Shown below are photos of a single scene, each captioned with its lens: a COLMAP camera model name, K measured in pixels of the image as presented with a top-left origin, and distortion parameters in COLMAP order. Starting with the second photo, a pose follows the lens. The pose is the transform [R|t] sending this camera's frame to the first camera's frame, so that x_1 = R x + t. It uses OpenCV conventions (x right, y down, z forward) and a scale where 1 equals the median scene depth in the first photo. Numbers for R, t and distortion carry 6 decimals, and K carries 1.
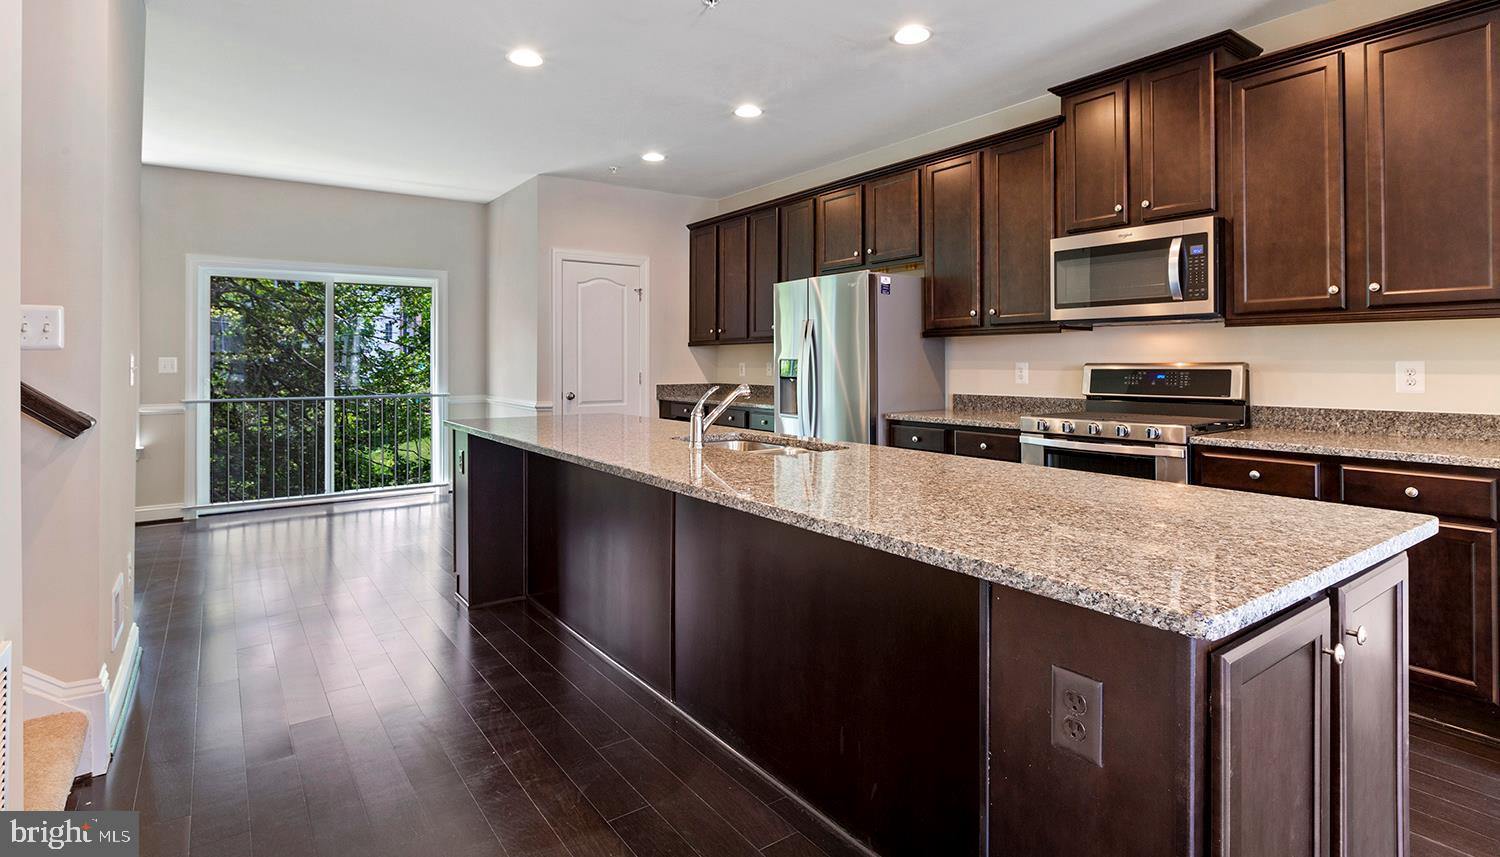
lens RADIAL K [[740.7, 0, 752.2], [0, 740.7, 354.9], [0, 0, 1]] dist [-0.001271, -0.000032]
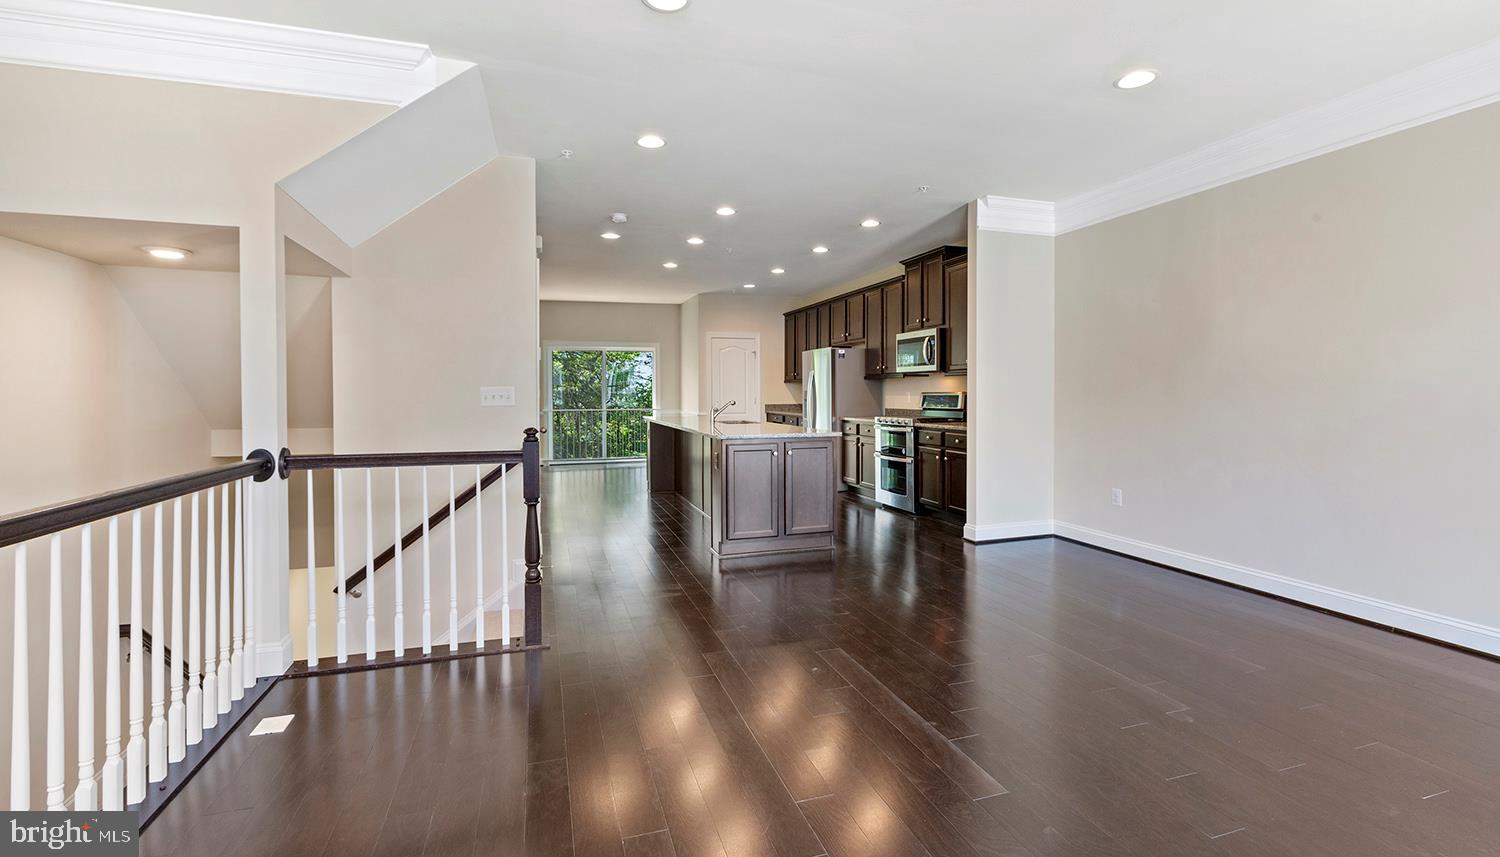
lens RADIAL K [[663.8, 0, 754.0], [0, 663.8, 395.6], [0, 0, 1]] dist [0.001482, 0.000037]
pose [[0.950731, 0.000963, -0.310015, 0.652860], [0.004211, 0.999863, 0.016018, -0.012770], [0.309988, -0.016534, 0.950597, -1.020141]]
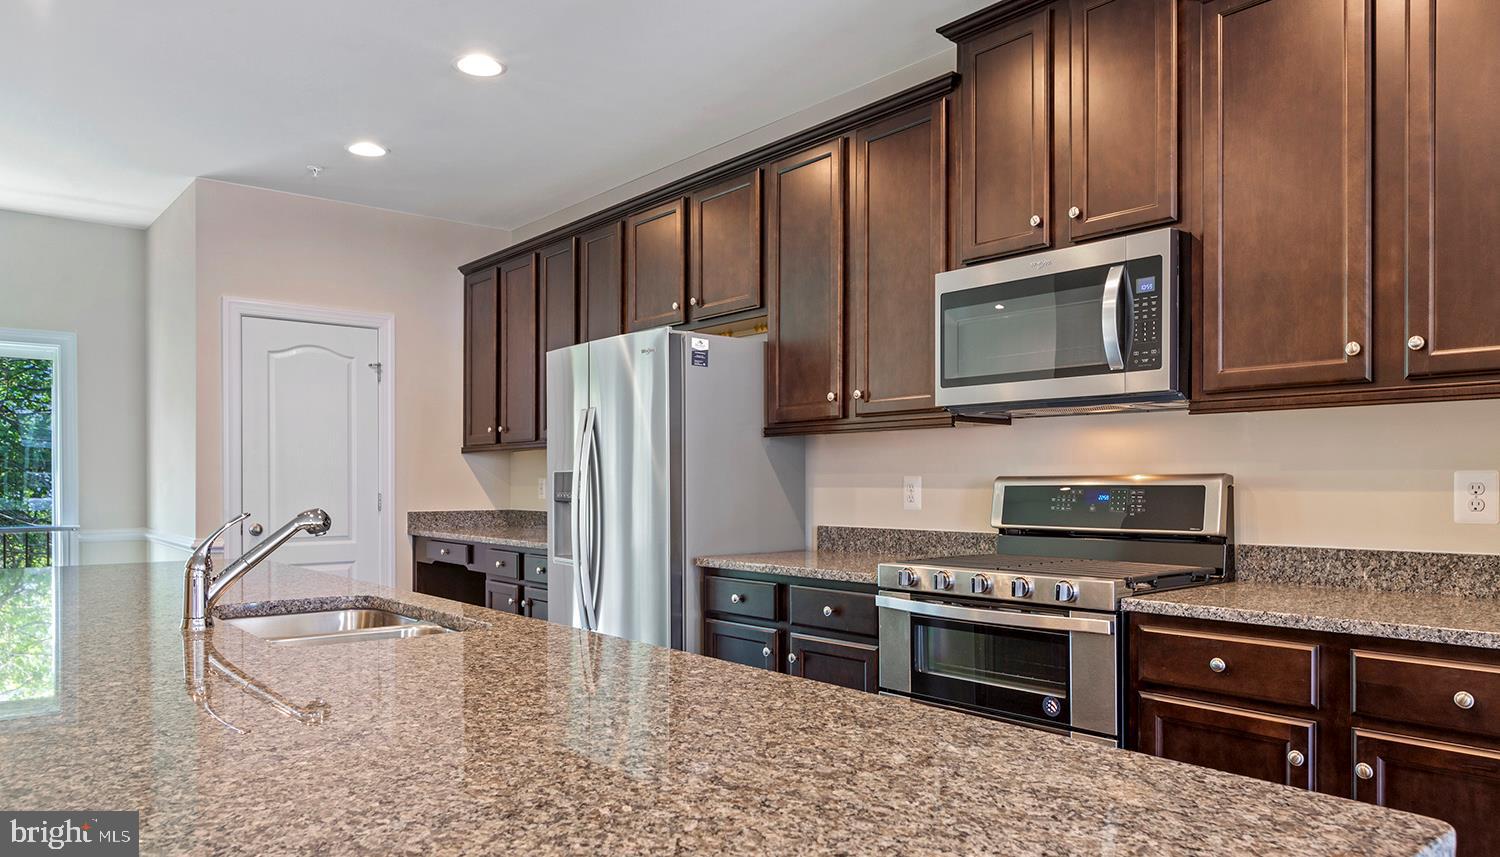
lens RADIAL K [[998.7, 0, 752.3], [0, 998.7, 485.6], [0, 0, 1]] dist [0.004700, -0.004662]
pose [[0.997333, 0.001089, 0.072974, 0.205847], [-0.002045, 0.999913, 0.013032, 0.009492], [-0.072953, -0.013146, 0.997249, 0.197153]]
